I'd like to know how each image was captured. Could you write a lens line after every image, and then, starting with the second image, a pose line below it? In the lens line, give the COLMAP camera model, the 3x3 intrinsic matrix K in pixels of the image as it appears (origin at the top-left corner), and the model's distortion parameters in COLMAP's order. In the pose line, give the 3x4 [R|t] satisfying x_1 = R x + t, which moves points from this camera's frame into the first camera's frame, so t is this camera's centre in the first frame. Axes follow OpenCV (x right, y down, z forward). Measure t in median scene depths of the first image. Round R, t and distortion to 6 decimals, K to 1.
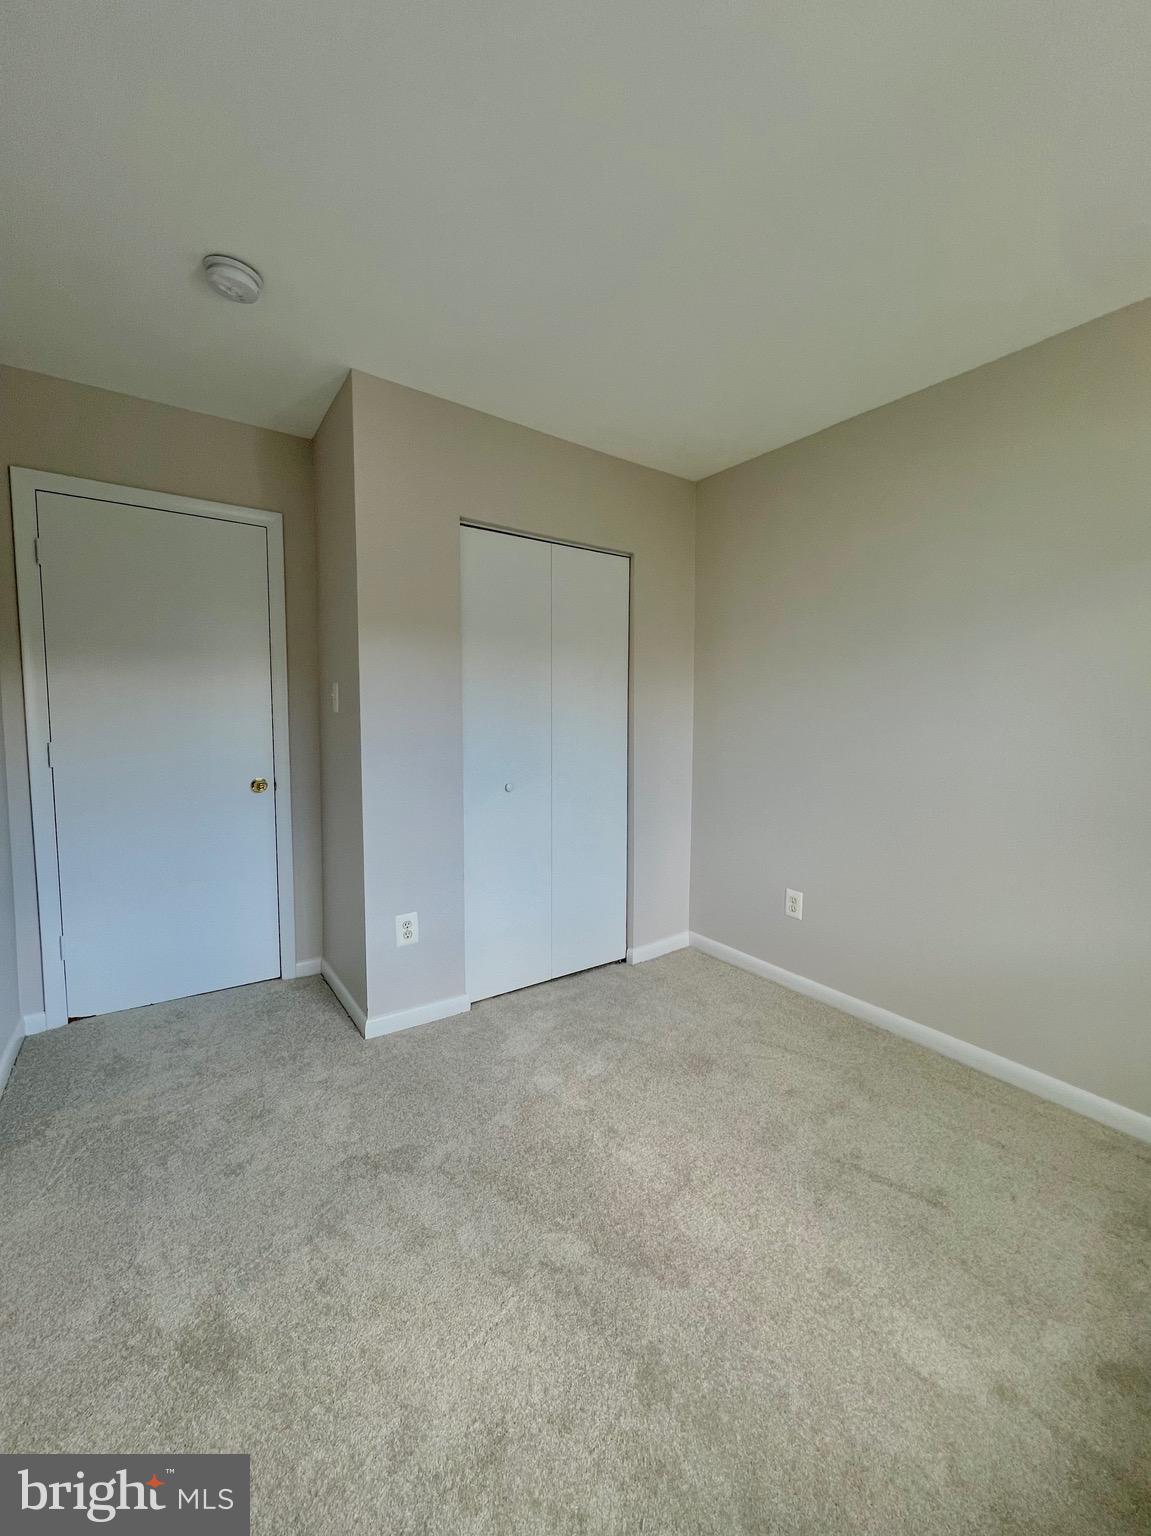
lens RADIAL K [[637.6, 0, 575.5], [0, 637.6, 768.0], [0, 0, 1]] dist [-0.001887, 0.000288]
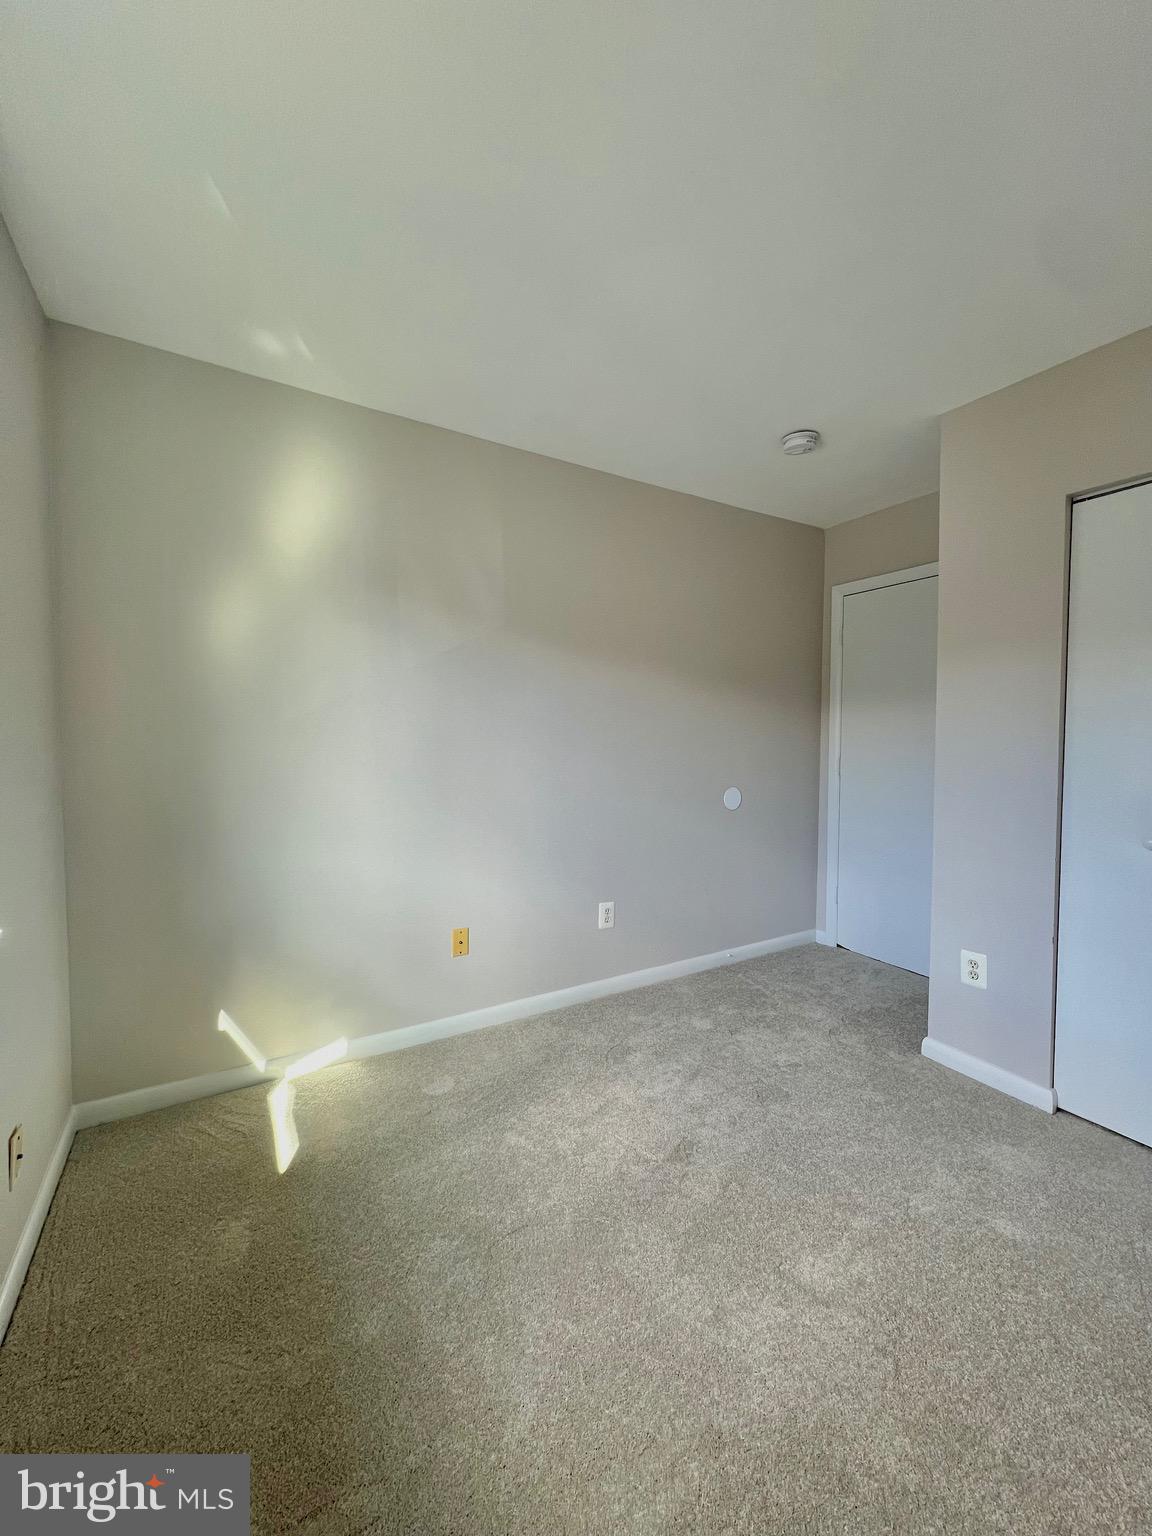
lens RADIAL K [[609.6, 0, 576.0], [0, 609.6, 768.0], [0, 0, 1]] dist [-0.000192, 0.000099]
pose [[-0.089290, 0.038162, -0.995274, 0.673677], [-0.086503, 0.995193, 0.045919, -0.029651], [0.992242, 0.090194, -0.085560, 0.485793]]
